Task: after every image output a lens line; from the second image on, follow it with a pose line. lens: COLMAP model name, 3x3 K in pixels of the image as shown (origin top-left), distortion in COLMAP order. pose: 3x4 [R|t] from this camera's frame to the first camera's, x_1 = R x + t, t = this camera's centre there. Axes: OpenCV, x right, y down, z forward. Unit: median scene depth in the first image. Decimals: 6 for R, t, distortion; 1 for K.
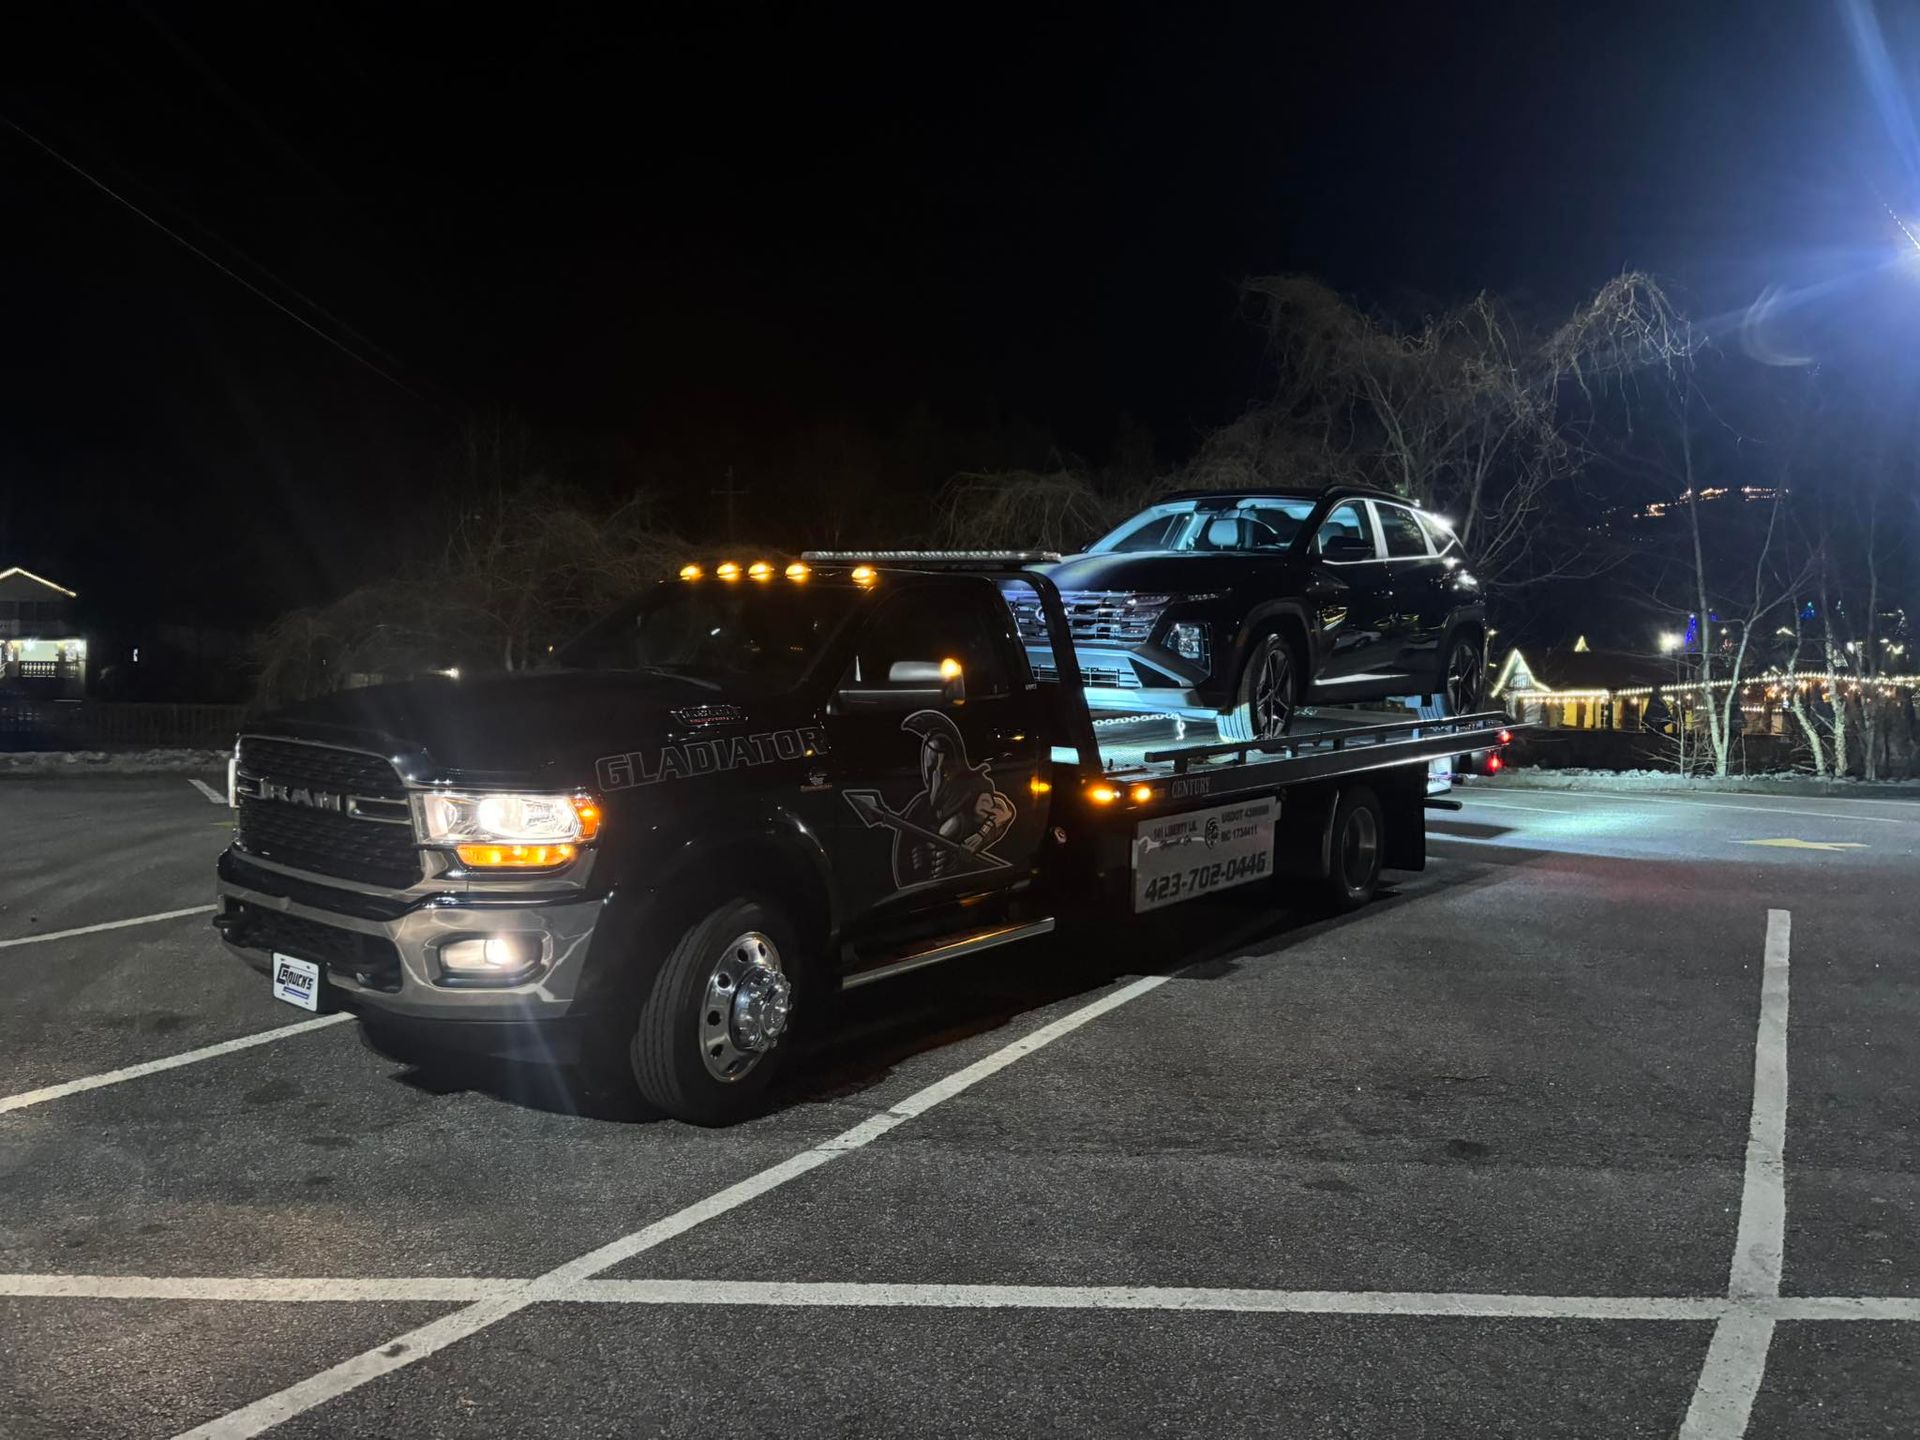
lens RADIAL K [[1404.6, 0, 892.0], [0, 1404.6, 718.6], [0, 0, 1]] dist [0.057110, -0.000449]
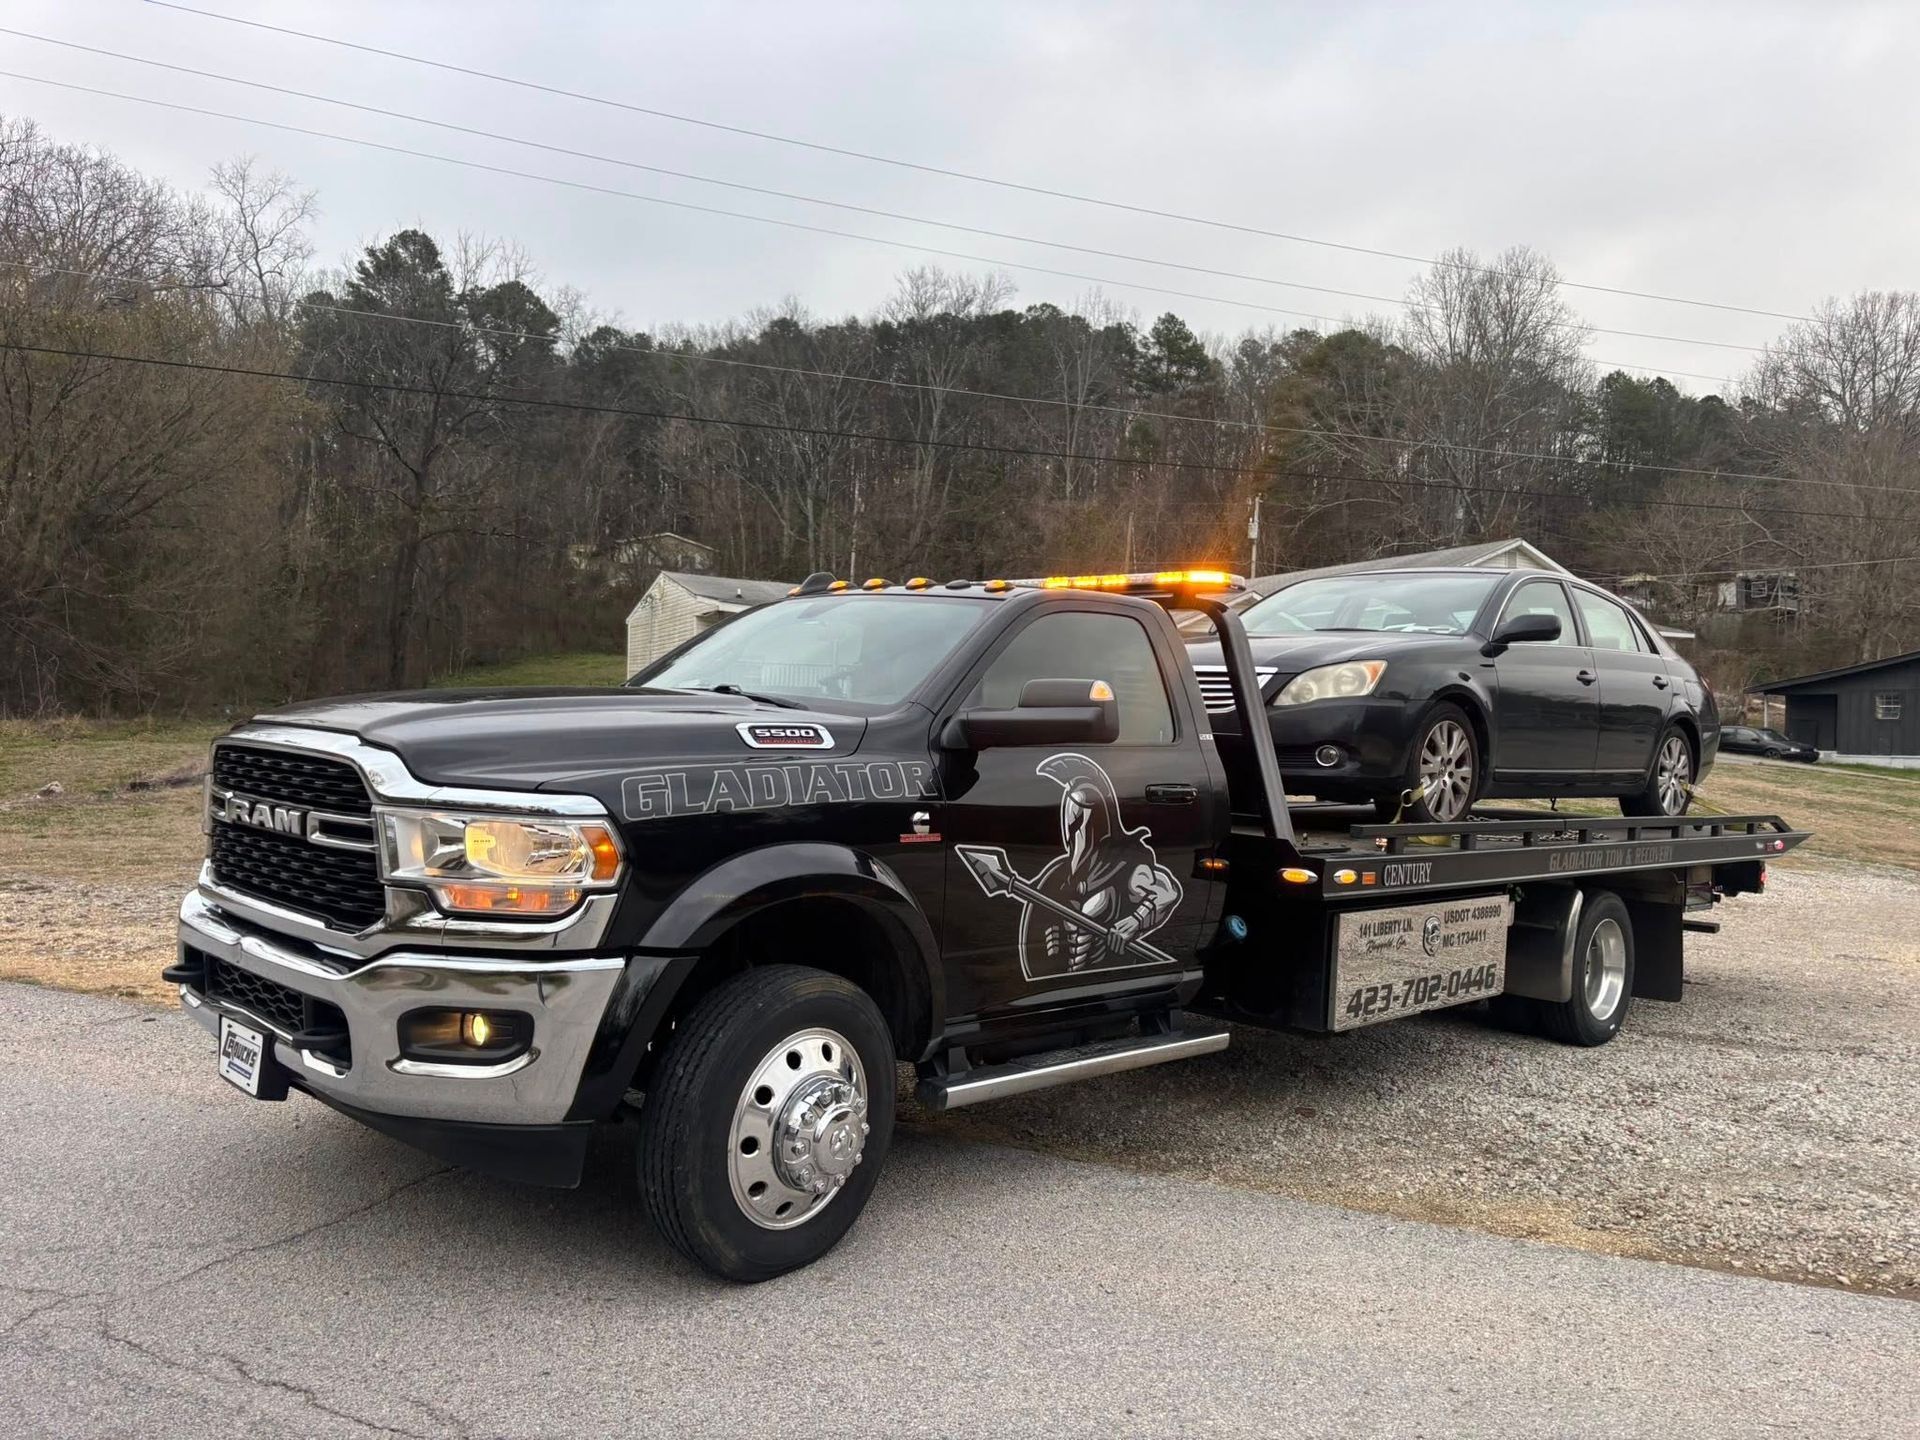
lens RADIAL K [[1432.1, 0, 940.1], [0, 1432.1, 713.5], [0, 0, 1]] dist [0.008088, -0.004673]
pose [[0.995944, 0.030915, -0.084492, 0.019897], [-0.037920, 0.995861, -0.082604, 0.042767], [0.081588, 0.085473, 0.992994, 0.204449]]
